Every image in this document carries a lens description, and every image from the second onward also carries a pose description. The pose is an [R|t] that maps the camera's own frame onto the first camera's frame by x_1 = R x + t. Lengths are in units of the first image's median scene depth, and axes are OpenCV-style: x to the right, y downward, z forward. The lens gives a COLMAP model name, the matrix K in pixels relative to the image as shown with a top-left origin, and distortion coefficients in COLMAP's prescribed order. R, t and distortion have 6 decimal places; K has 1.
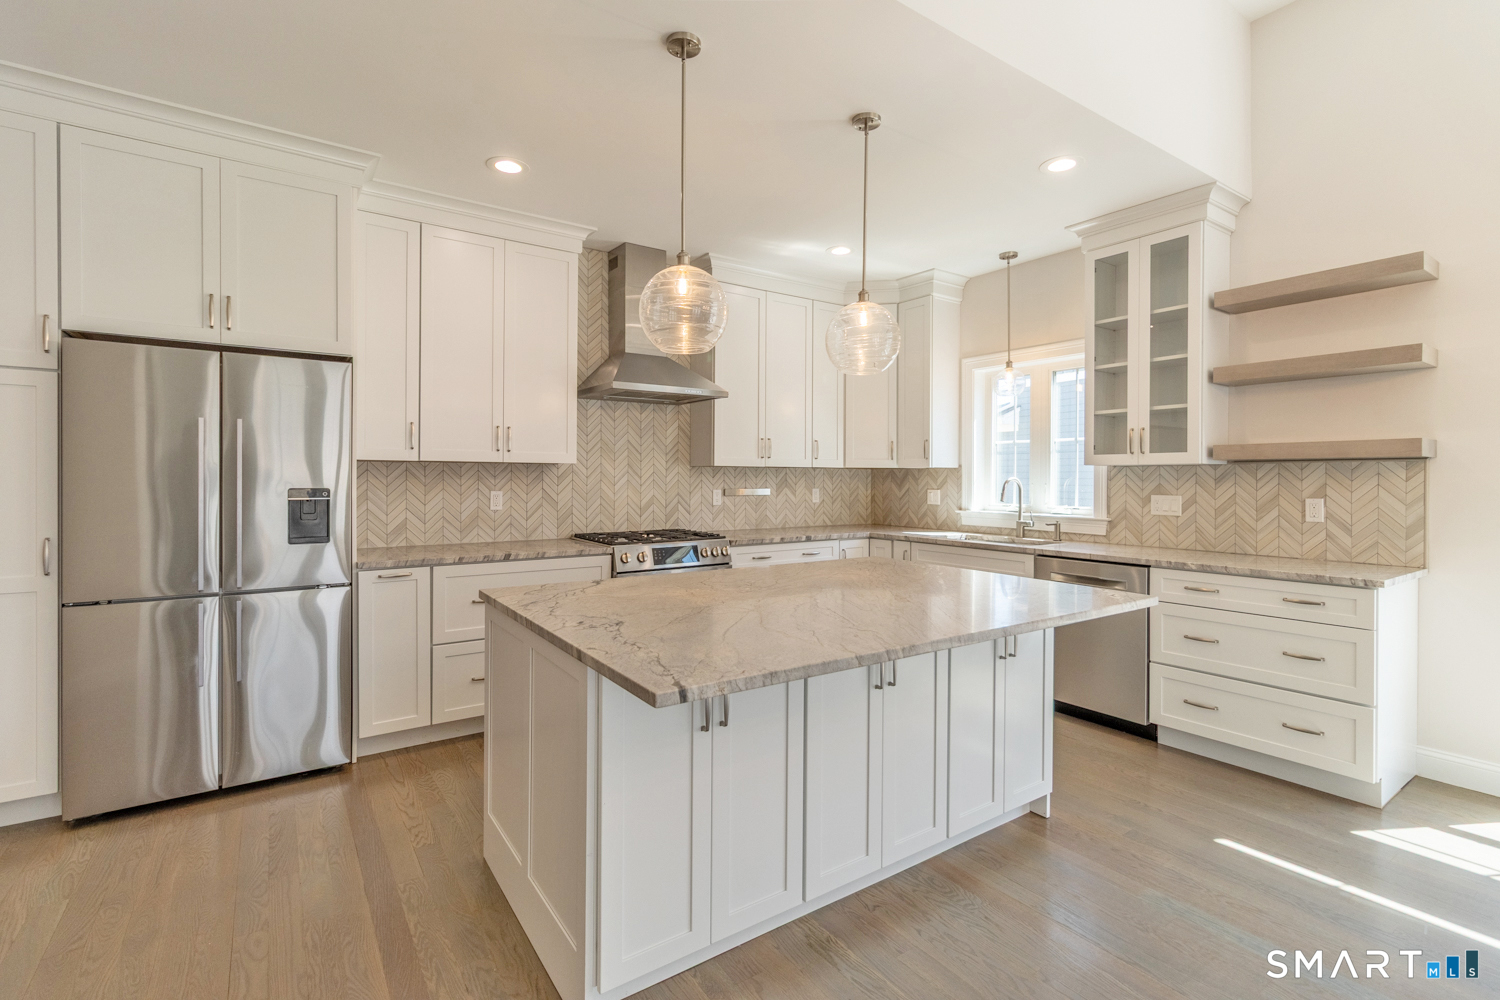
lens RADIAL K [[690.8, 0, 752.2], [0, 690.8, 479.9], [0, 0, 1]] dist [-0.001141, 0.000278]
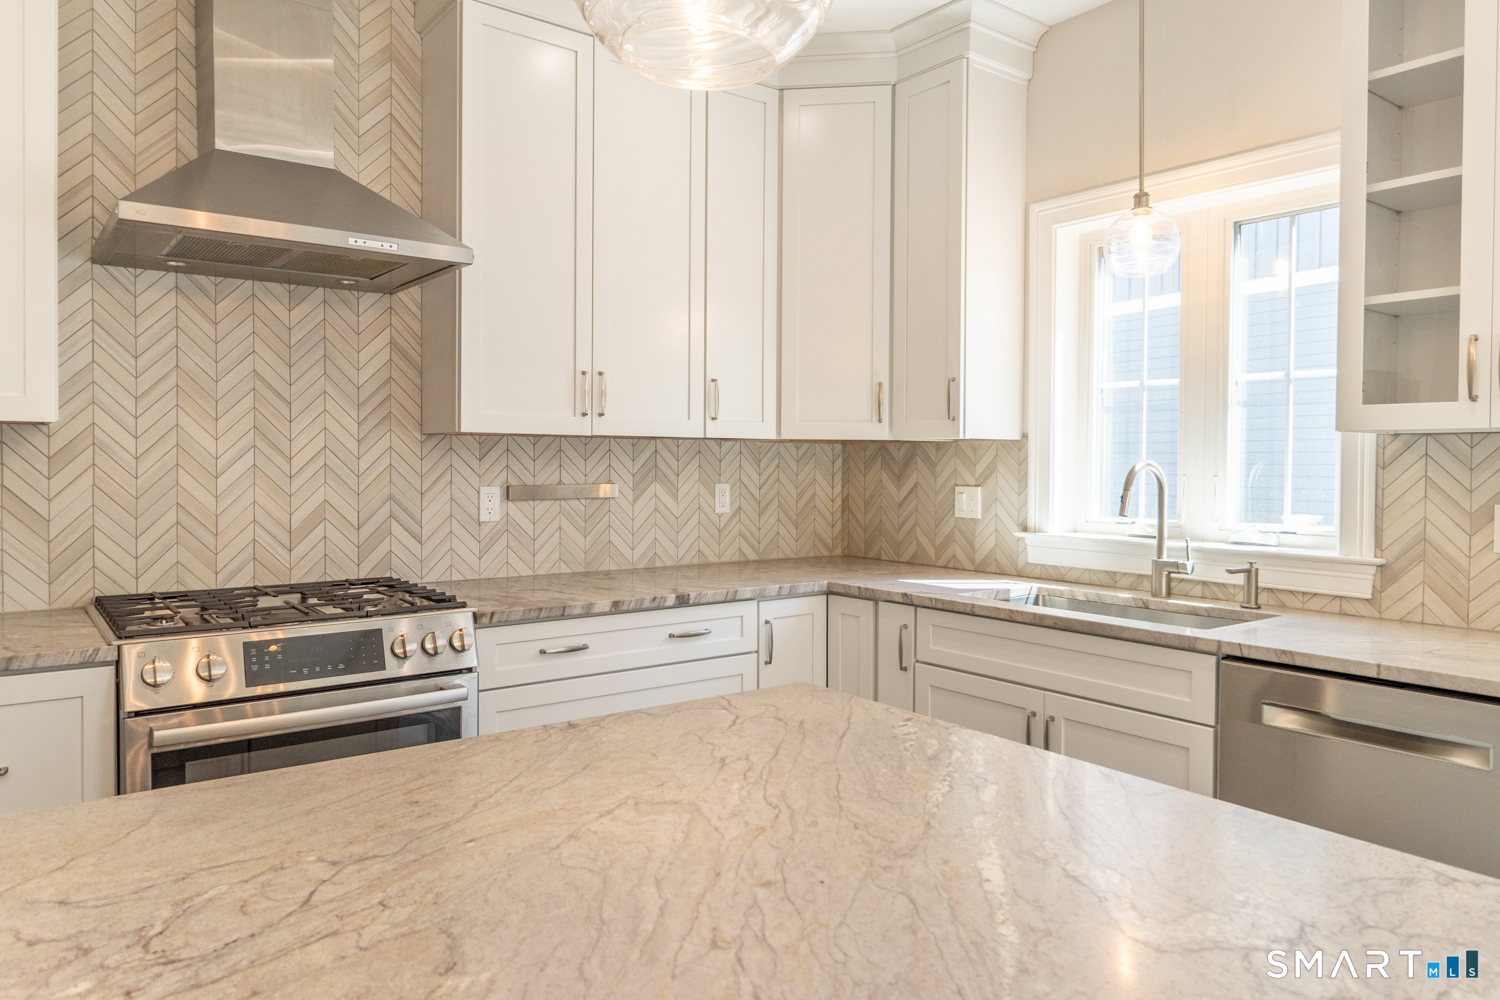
lens RADIAL K [[1007.3, 0, 750.9], [0, 1007.3, 480.0], [0, 0, 1]] dist [0.001900, 0.001855]
pose [[0.999121, 0.001566, 0.041892, 0.095279], [-0.002194, 0.999886, 0.014936, -0.000478], [-0.041863, -0.015015, 0.999011, 0.355106]]
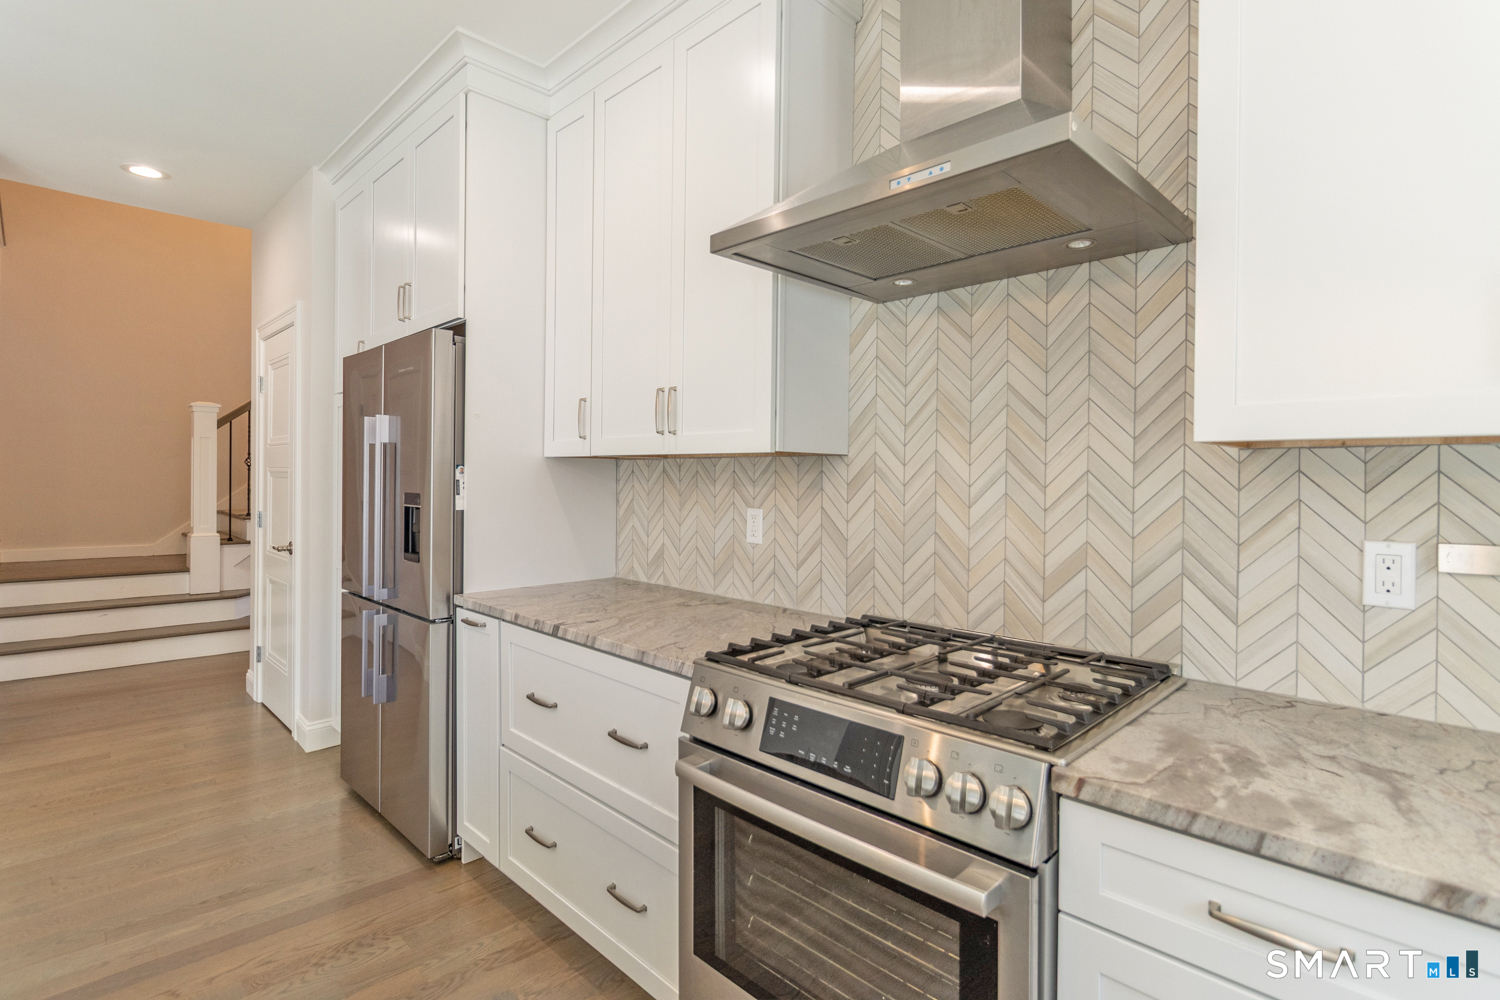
lens RADIAL K [[729.1, 0, 747.0], [0, 729.1, 484.9], [0, 0, 1]] dist [-0.002545, -0.000636]
pose [[0.172850, 0.006269, -0.984928, 0.166395], [-0.012810, 0.999909, 0.004116, -0.004152], [0.984865, 0.011905, 0.172915, 0.770946]]
